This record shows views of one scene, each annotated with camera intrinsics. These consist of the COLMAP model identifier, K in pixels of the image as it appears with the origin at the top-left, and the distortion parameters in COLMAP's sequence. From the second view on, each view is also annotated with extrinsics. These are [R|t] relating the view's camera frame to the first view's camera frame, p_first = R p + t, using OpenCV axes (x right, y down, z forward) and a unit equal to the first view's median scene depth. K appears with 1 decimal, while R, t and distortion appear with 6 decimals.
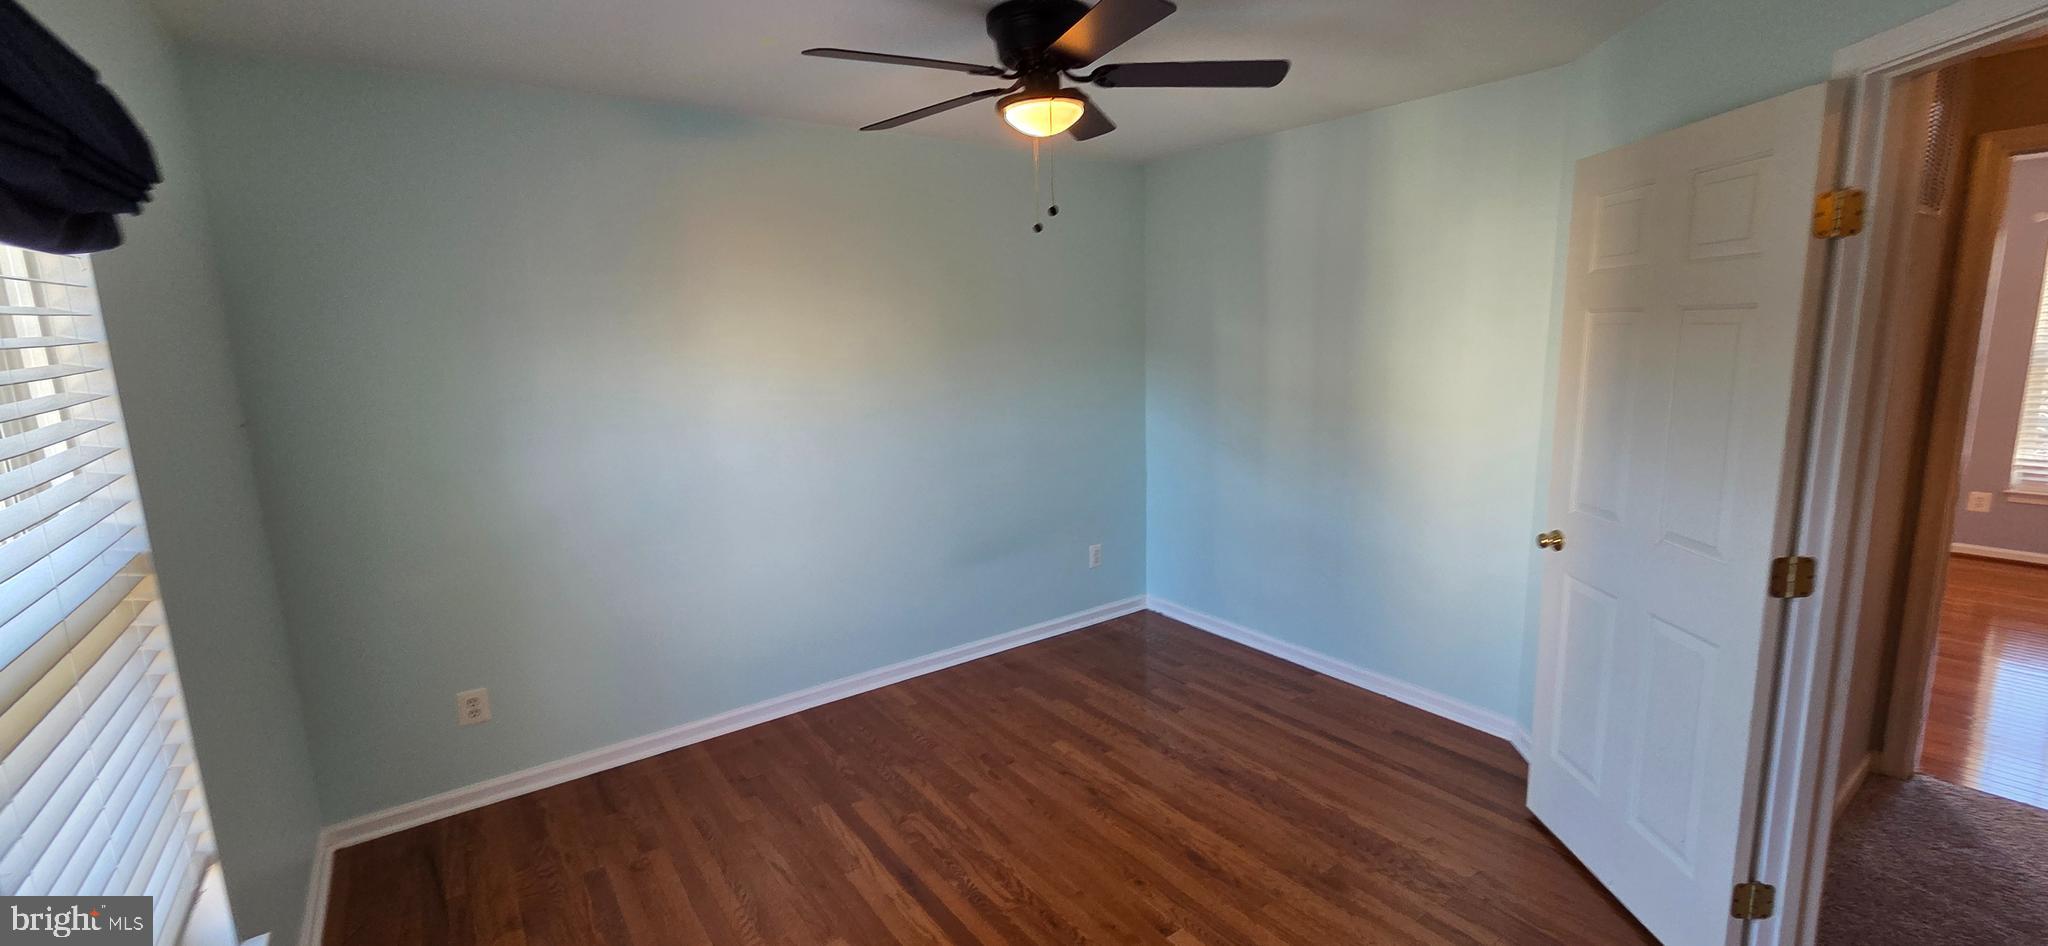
lens RADIAL K [[838.3, 0, 1038.5], [0, 838.3, 463.5], [0, 0, 1]] dist [0.002456, 0.000638]
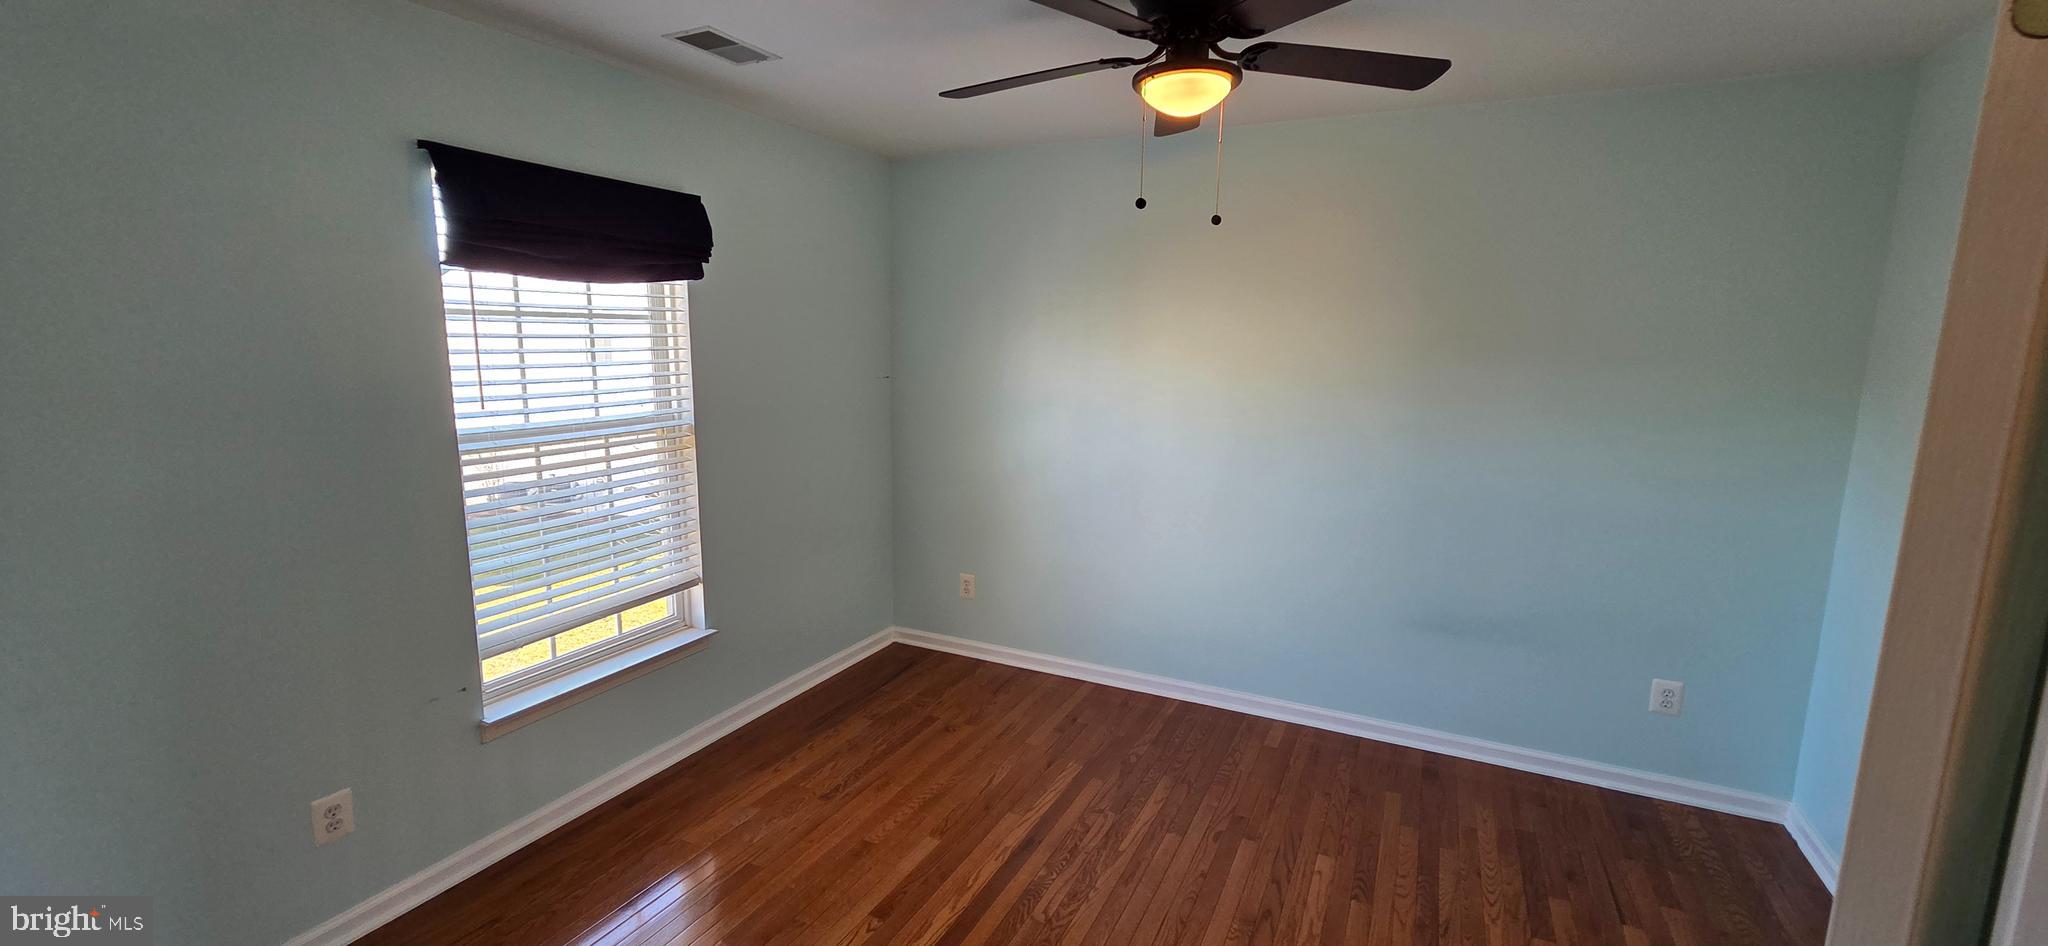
lens RADIAL K [[838.3, 0, 1035.9], [0, 838.3, 468.5], [0, 0, 1]] dist [0.002456, 0.000638]
pose [[0.464391, 0.167312, -0.869682, 0.597849], [-0.171157, 0.980435, 0.097225, -0.069366], [0.868934, 0.103702, 0.483942, 0.378149]]
